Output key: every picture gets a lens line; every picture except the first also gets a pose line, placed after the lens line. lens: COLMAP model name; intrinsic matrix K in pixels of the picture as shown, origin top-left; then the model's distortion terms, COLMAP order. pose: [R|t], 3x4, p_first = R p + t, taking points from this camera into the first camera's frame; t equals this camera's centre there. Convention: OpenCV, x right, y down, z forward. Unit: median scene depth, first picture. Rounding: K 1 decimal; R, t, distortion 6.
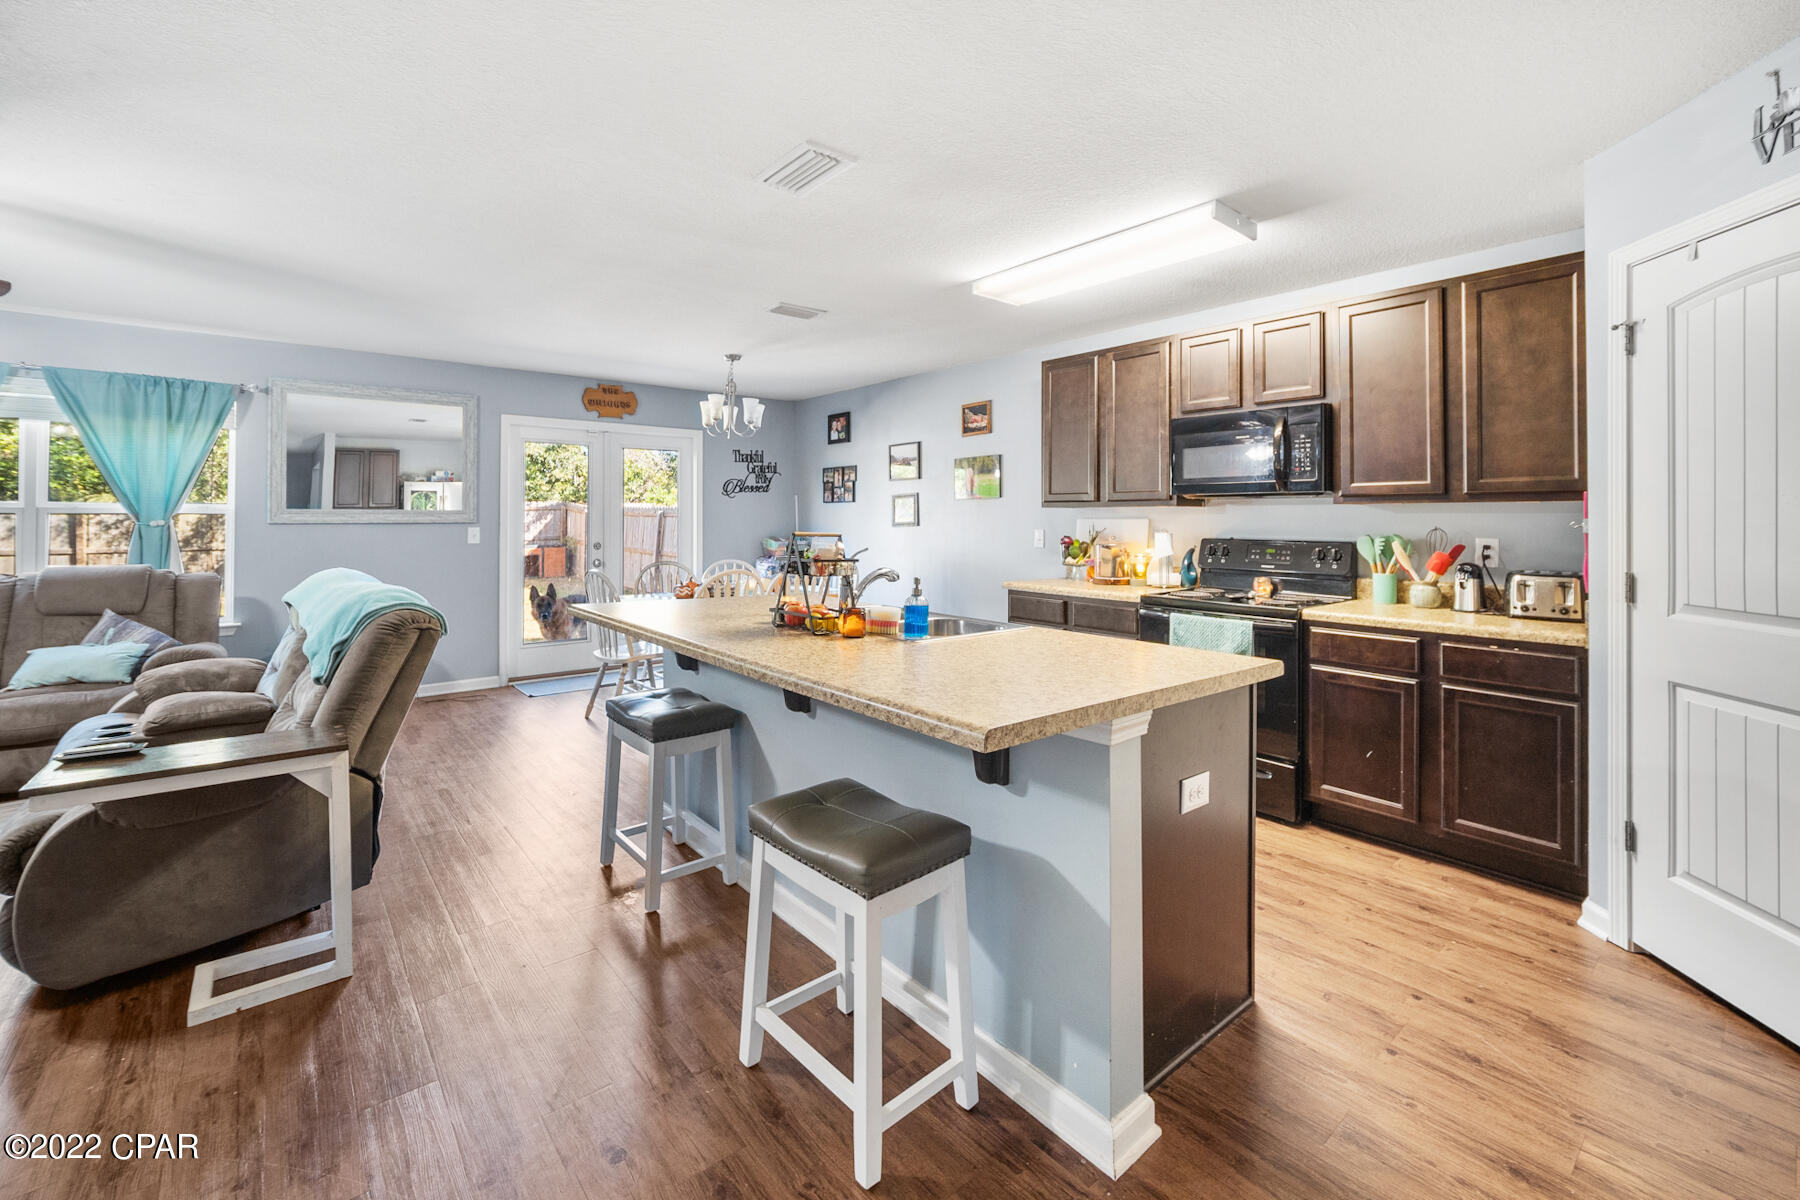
lens RADIAL K [[744.9, 0, 898.9], [0, 744.9, 505.0], [0, 0, 1]] dist [-0.003822, 0.000410]
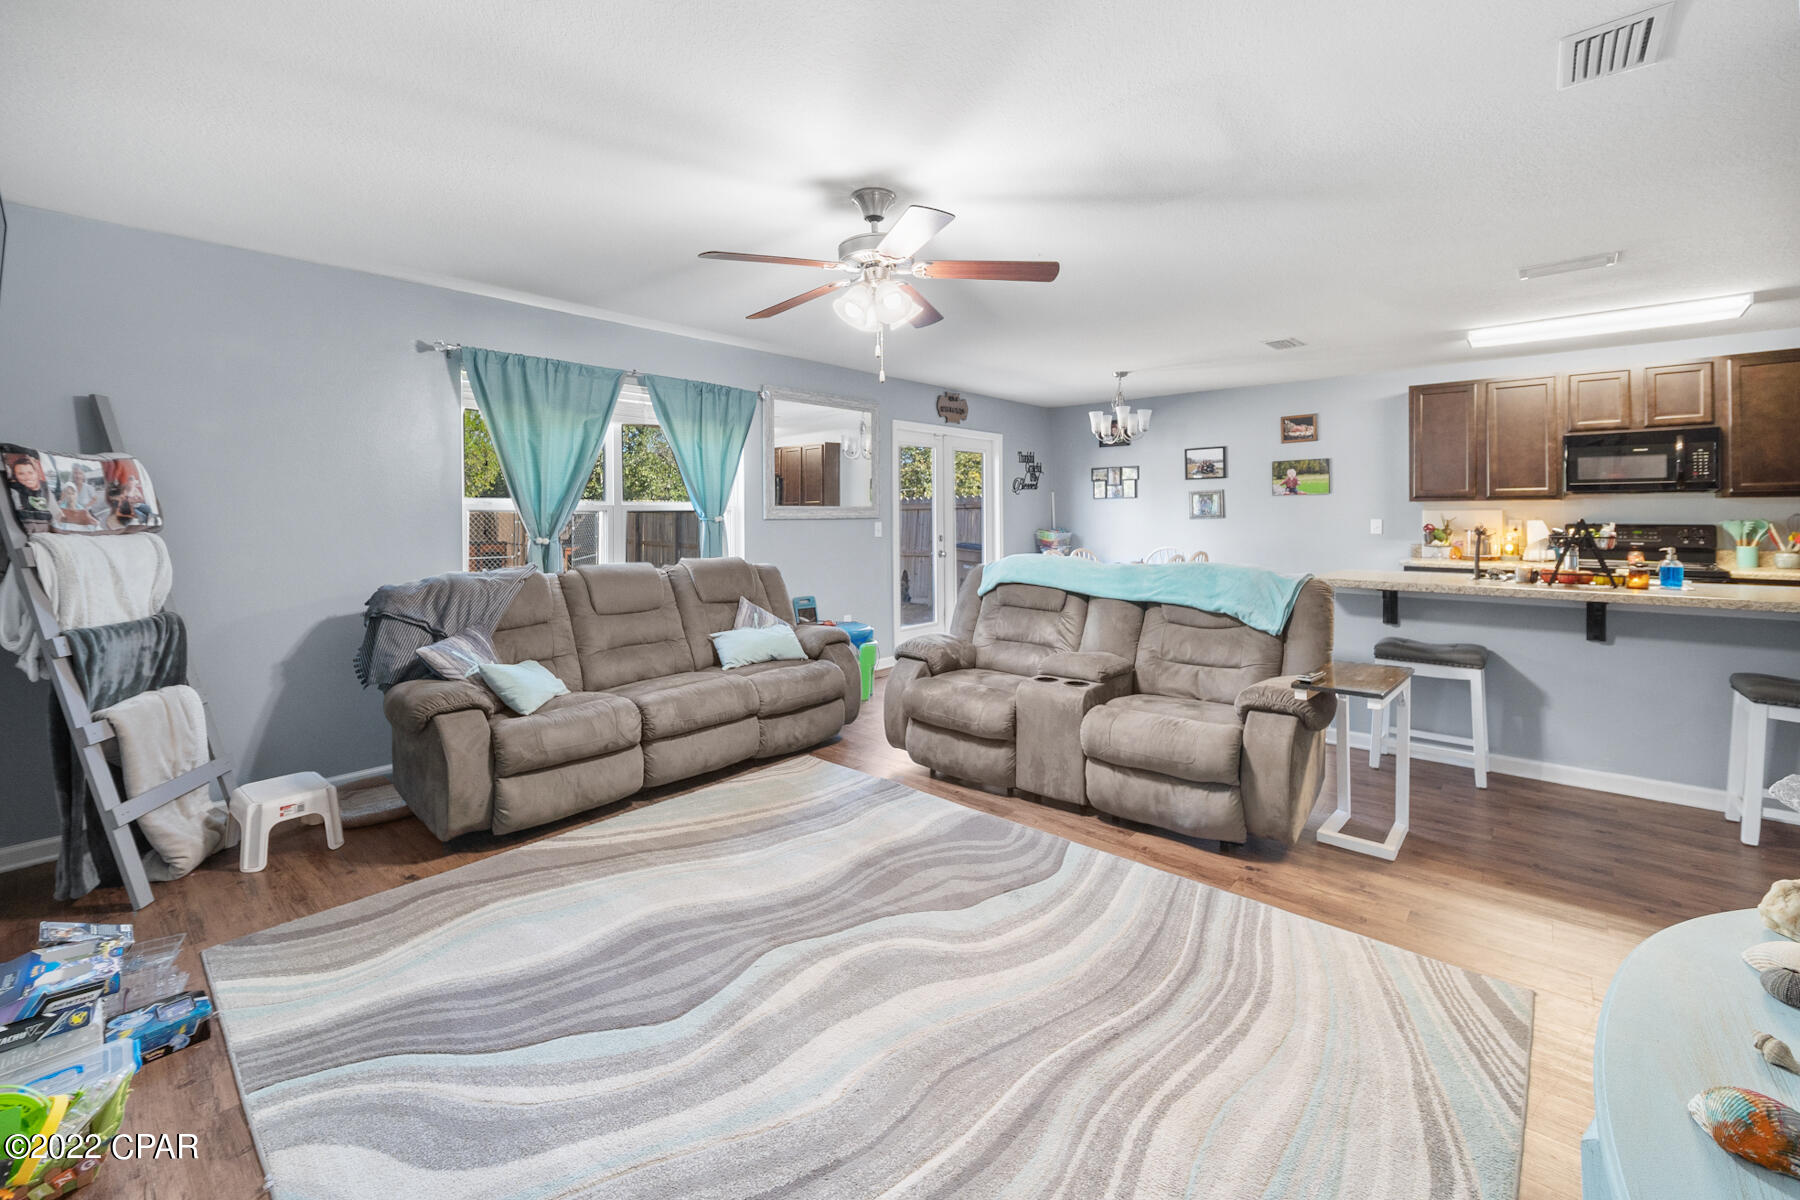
lens RADIAL K [[744.9, 0, 898.9], [0, 744.9, 505.0], [0, 0, 1]] dist [-0.003822, 0.000410]
pose [[0.989128, -0.004926, 0.146976, -0.884852], [0.004051, 0.999972, 0.006253, -0.002811], [-0.147002, -0.005590, 0.989120, -0.122641]]
